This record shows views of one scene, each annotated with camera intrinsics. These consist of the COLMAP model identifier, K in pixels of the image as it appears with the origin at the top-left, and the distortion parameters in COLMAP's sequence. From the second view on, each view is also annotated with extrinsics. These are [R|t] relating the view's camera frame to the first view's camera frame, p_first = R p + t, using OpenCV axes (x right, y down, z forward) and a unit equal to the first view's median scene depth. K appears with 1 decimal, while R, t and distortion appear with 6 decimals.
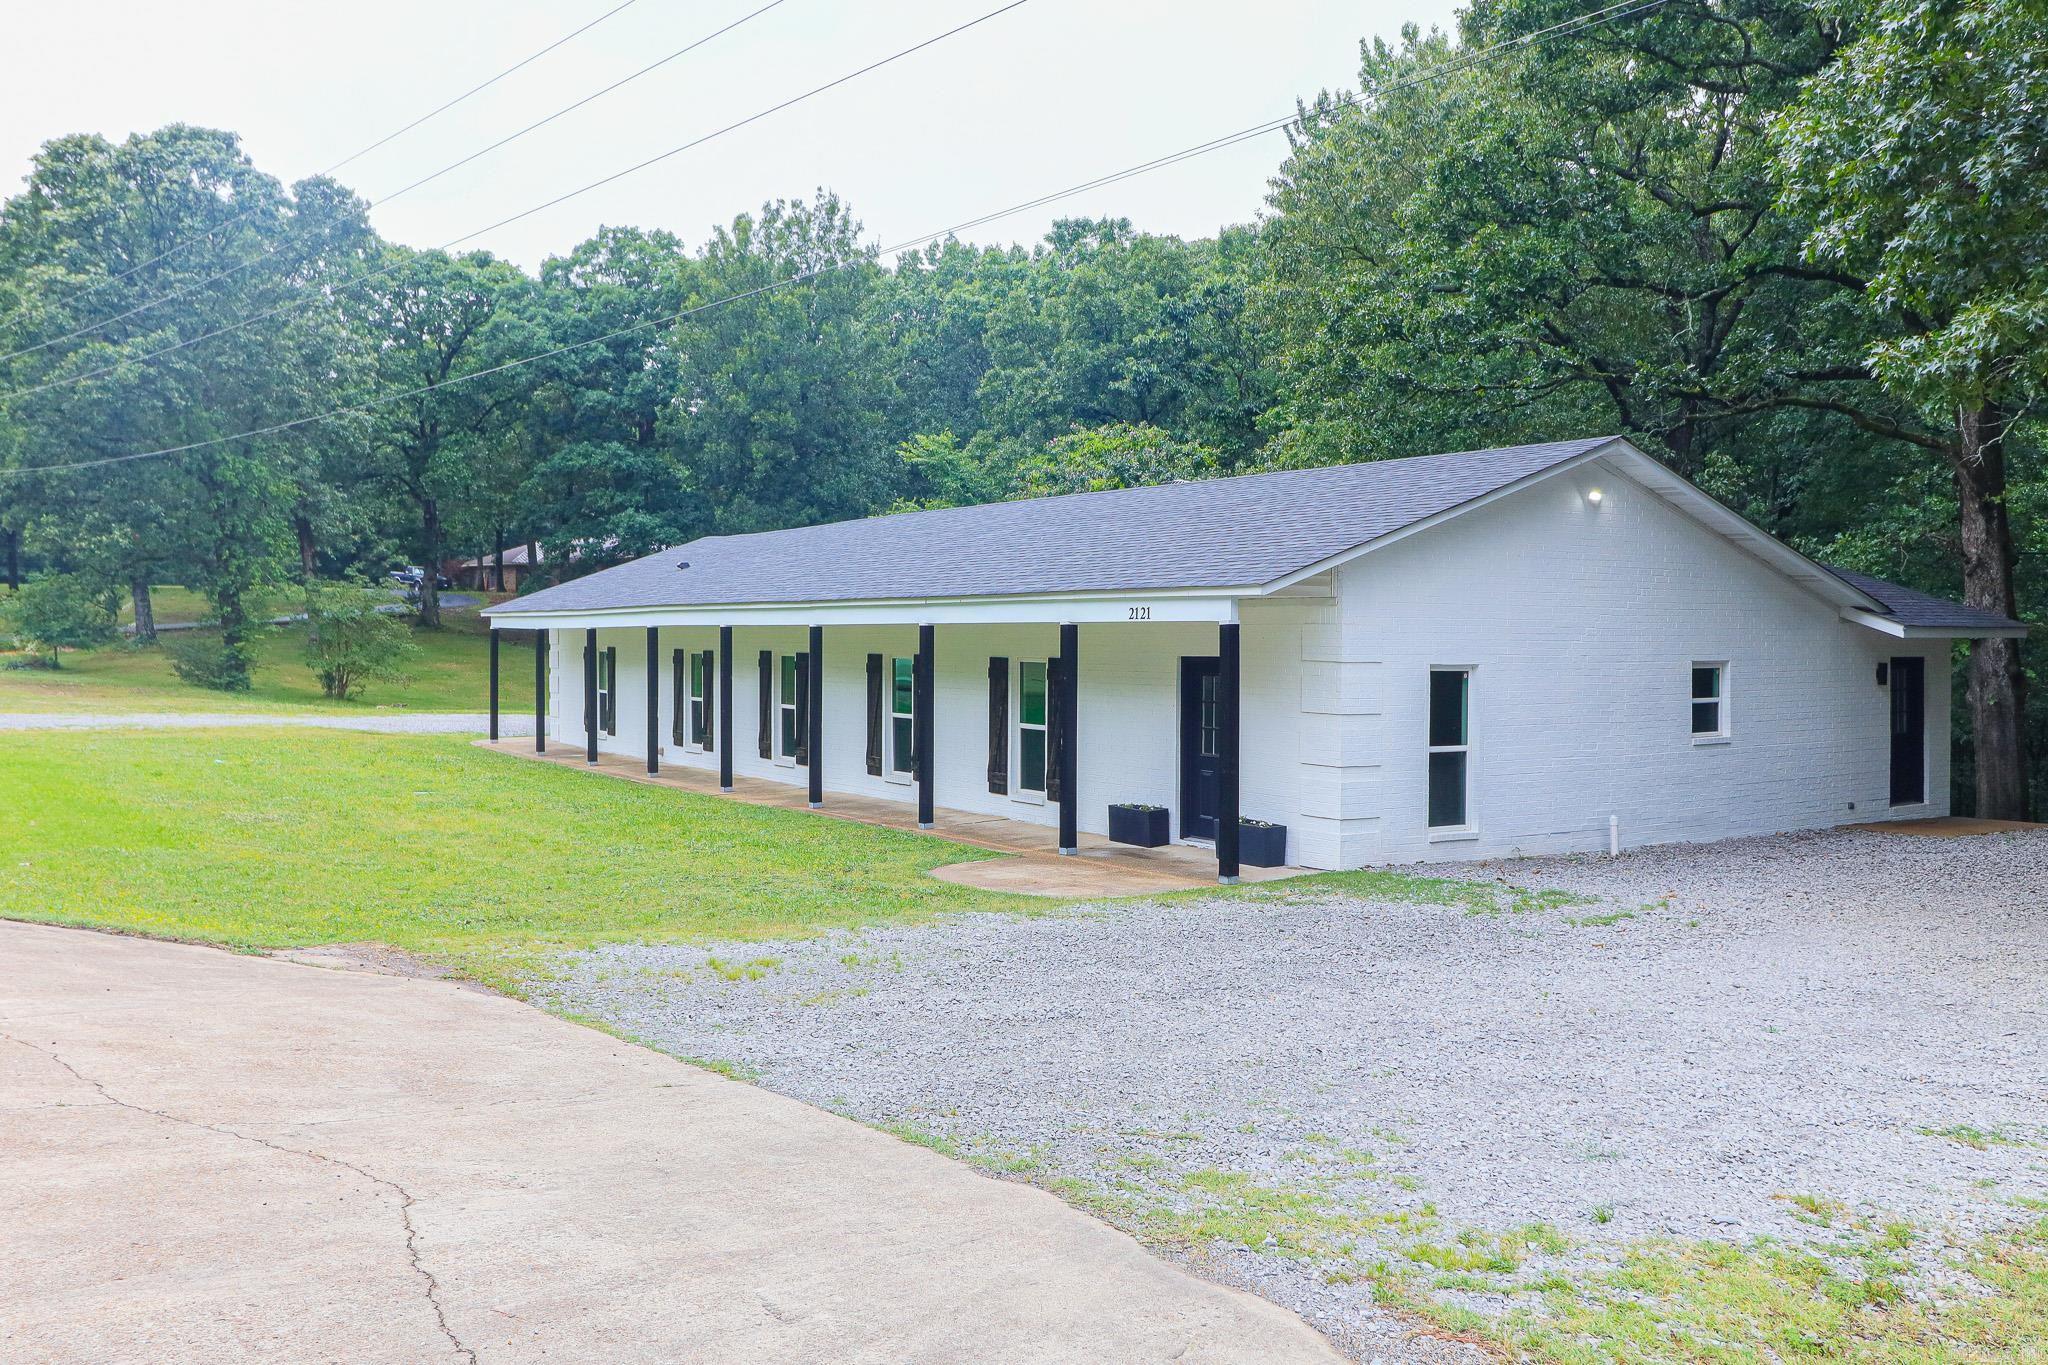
lens RADIAL K [[1676.8, 0, 1004.8], [0, 1676.8, 689.3], [0, 0, 1]] dist [0.003621, -0.013206]
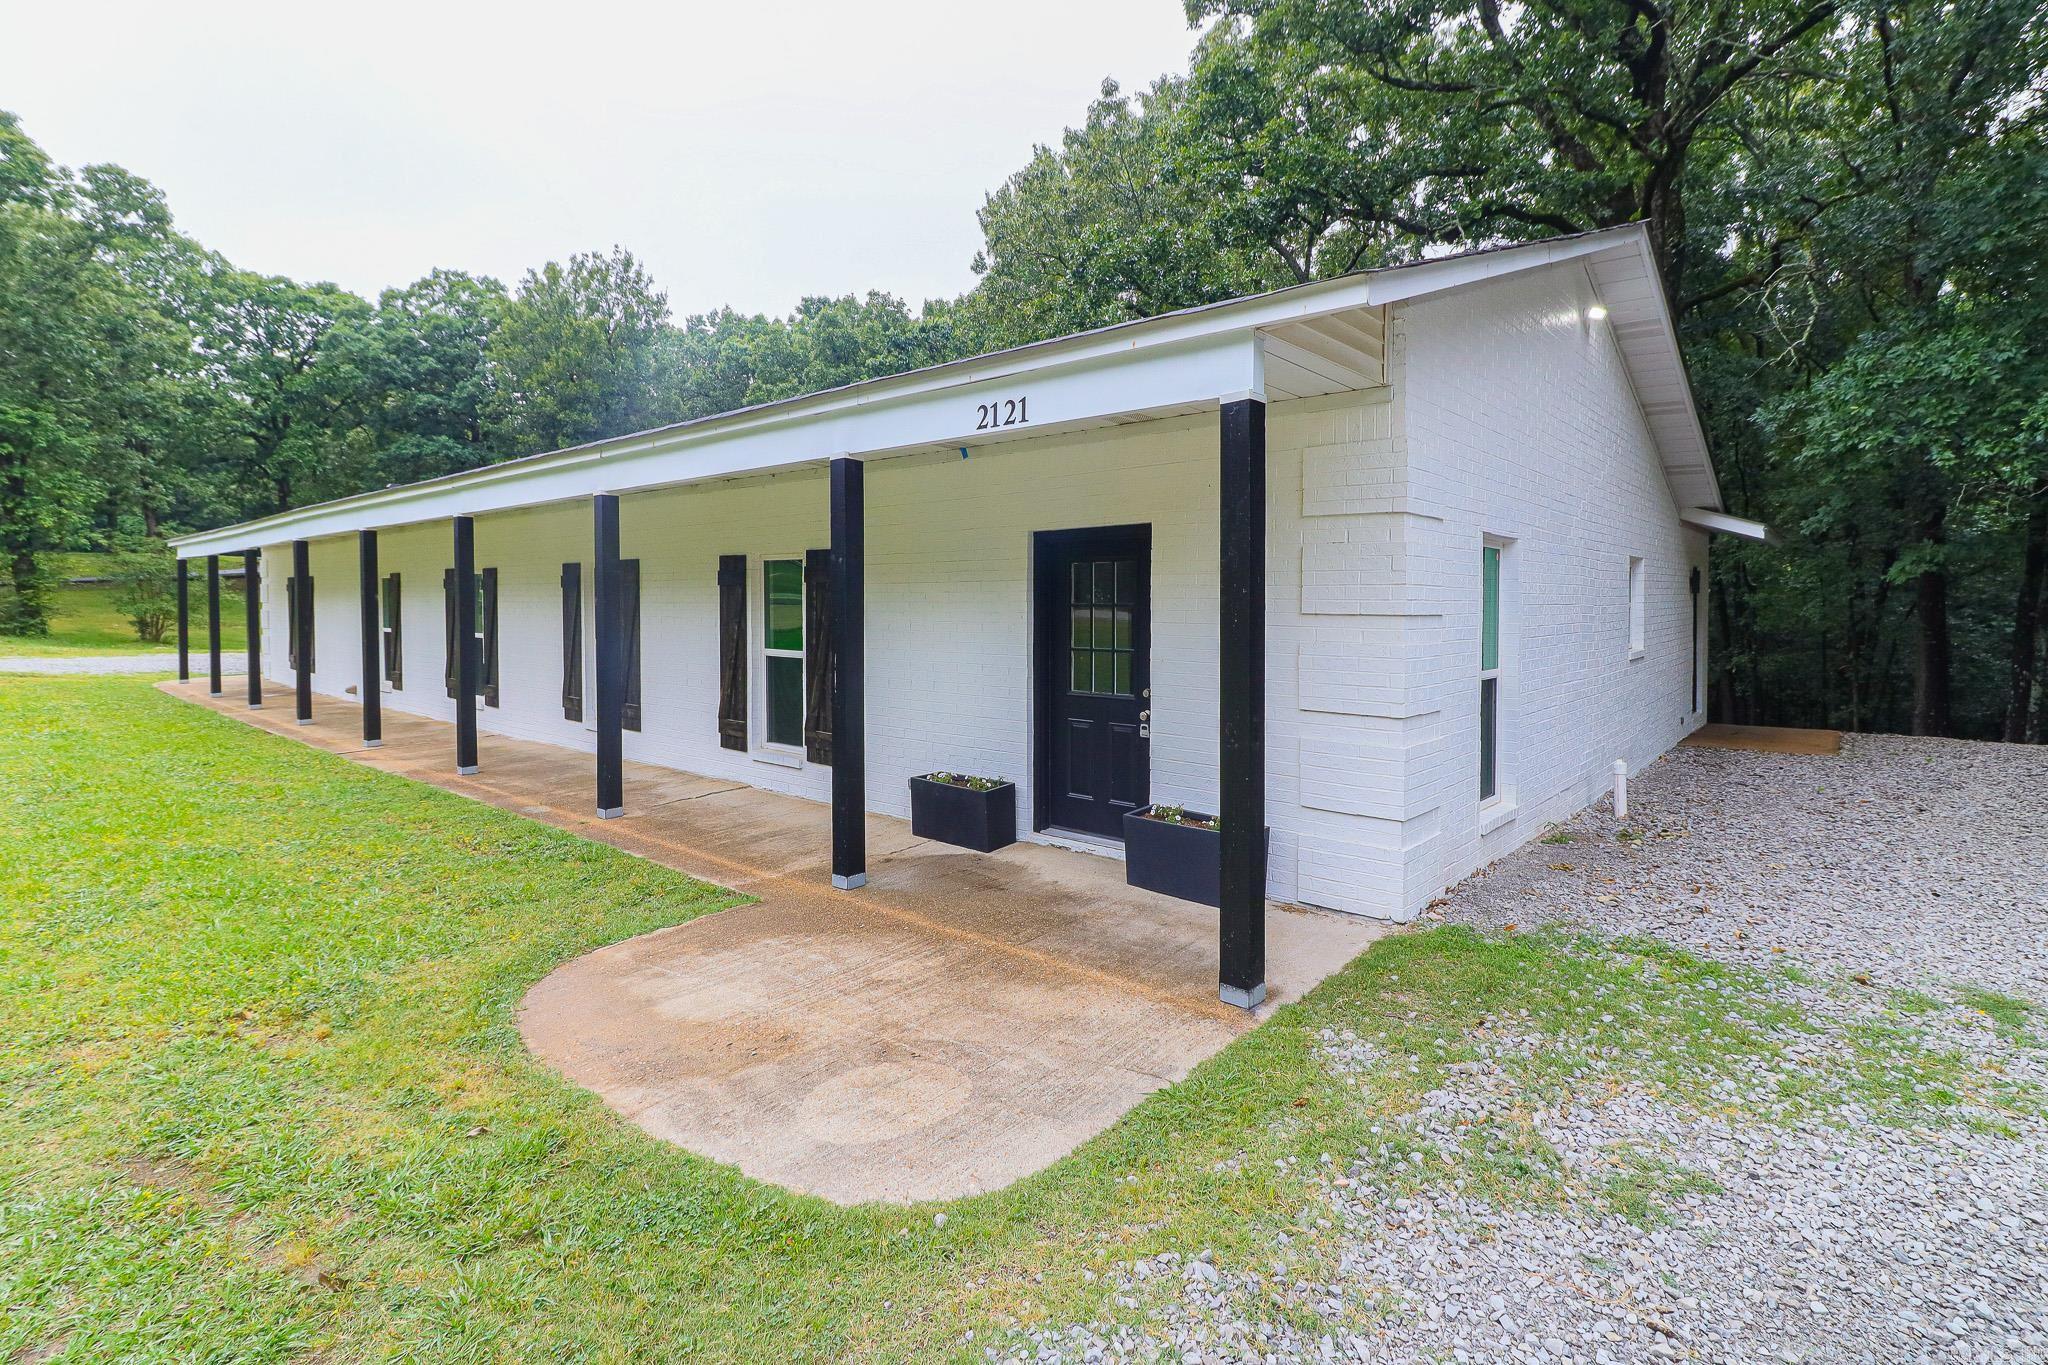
lens RADIAL K [[965.3, 0, 1053.5], [0, 965.3, 631.4], [0, 0, 1]] dist [0.007612, -0.005320]
pose [[0.960731, -0.011027, 0.277262, 0.010552], [0.011366, 0.999935, 0.000384, 0.011831], [-0.277248, 0.002782, 0.960794, 0.474051]]
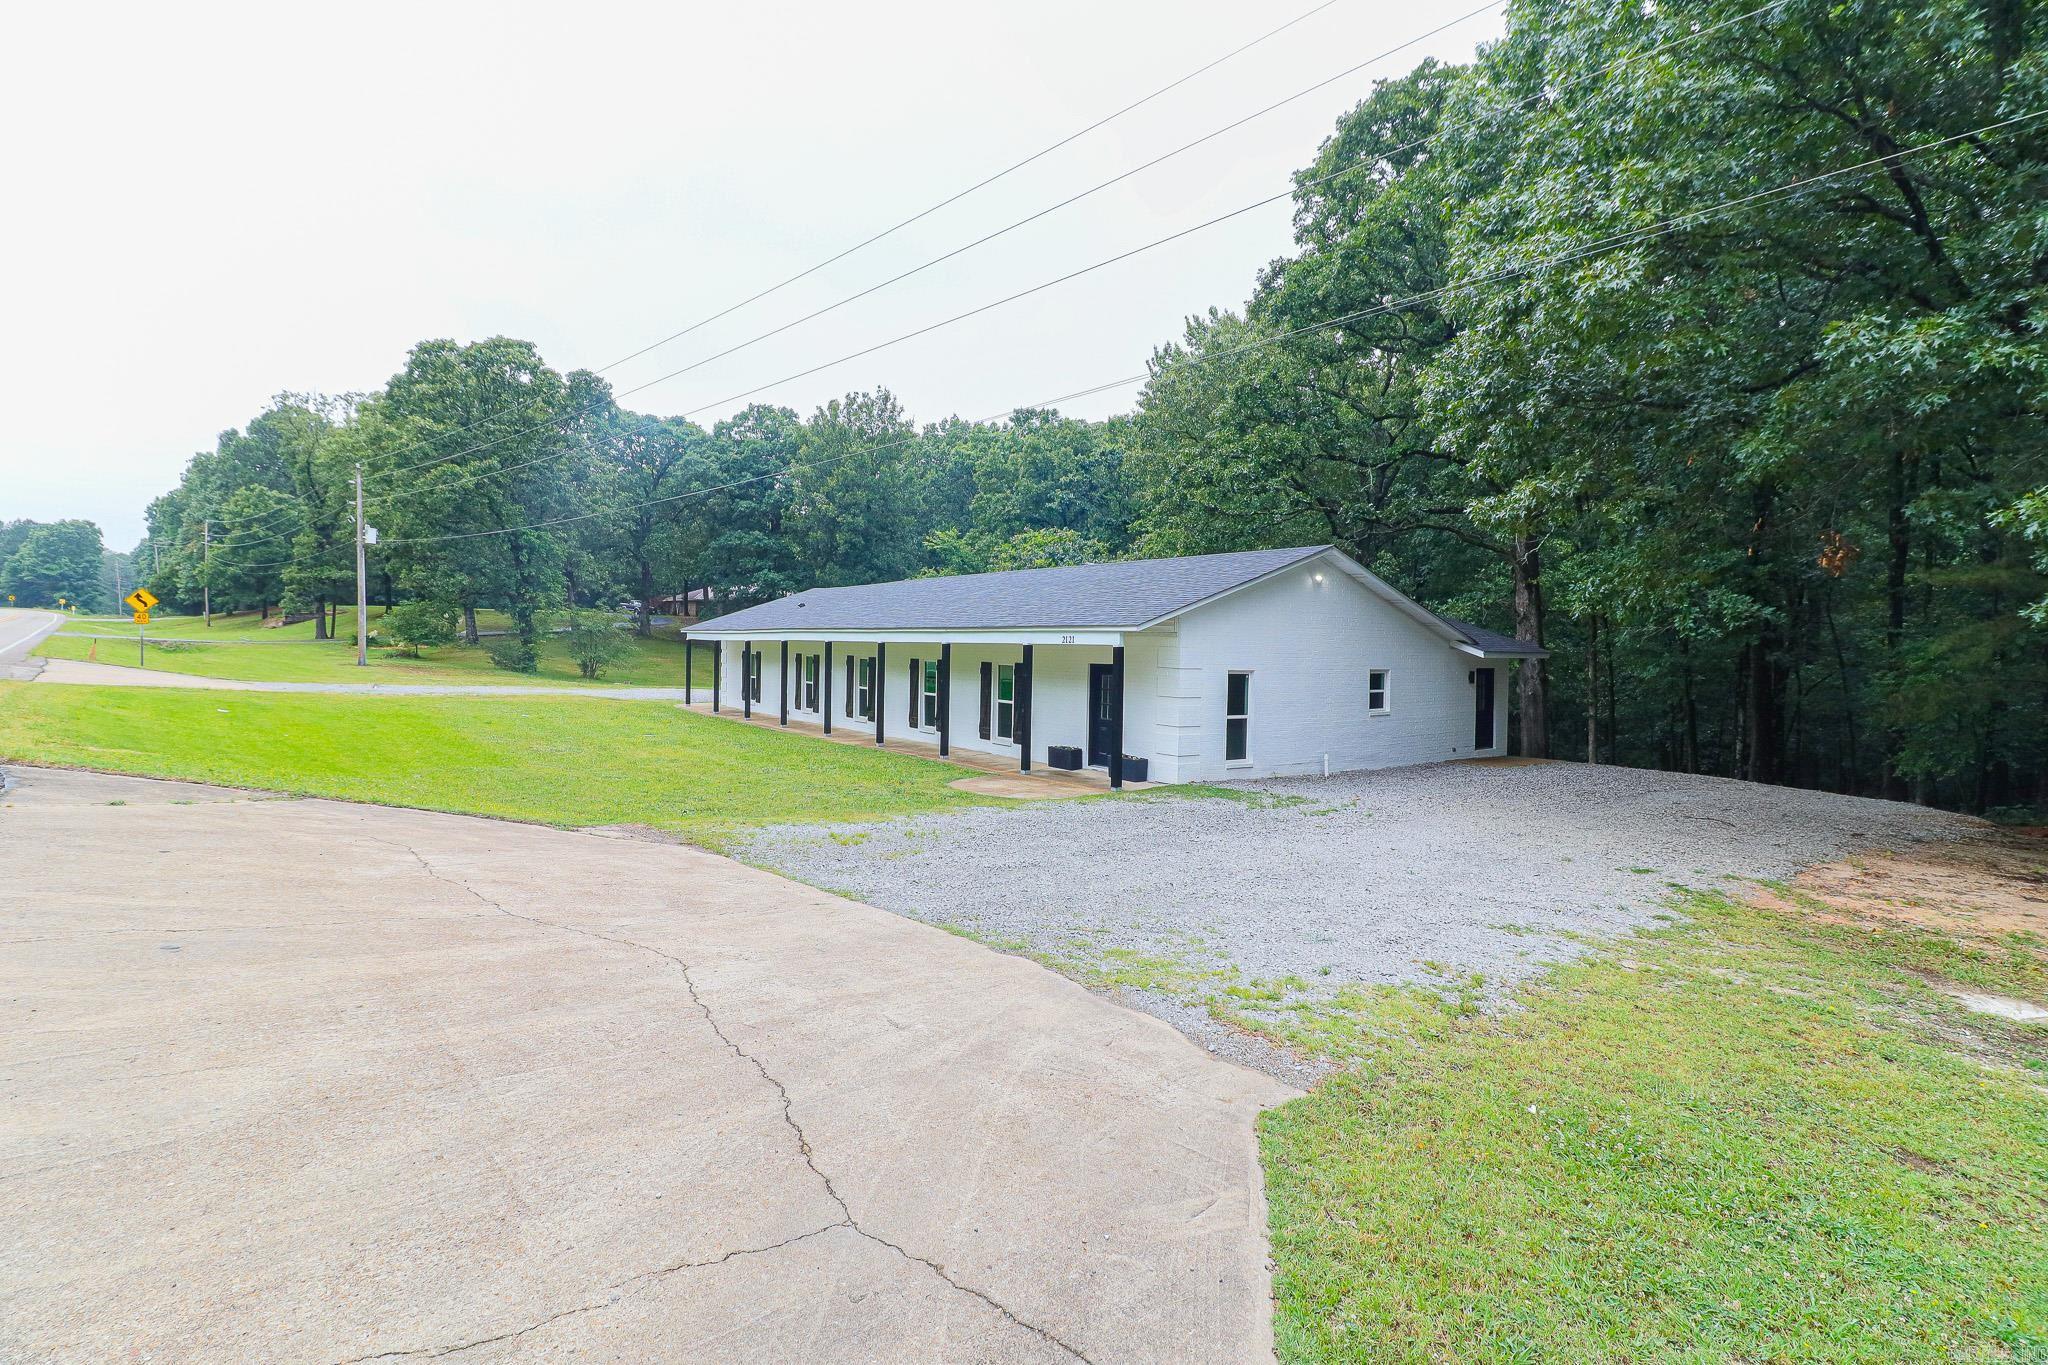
lens RADIAL K [[965.3, 0, 1041.2], [0, 965.3, 680.5], [0, 0, 1]] dist [0.007612, -0.005320]
pose [[0.997903, 0.012642, 0.063484, -0.008399], [-0.012900, 0.999910, 0.003655, -0.003213], [-0.063432, -0.004466, 0.997976, -0.015138]]
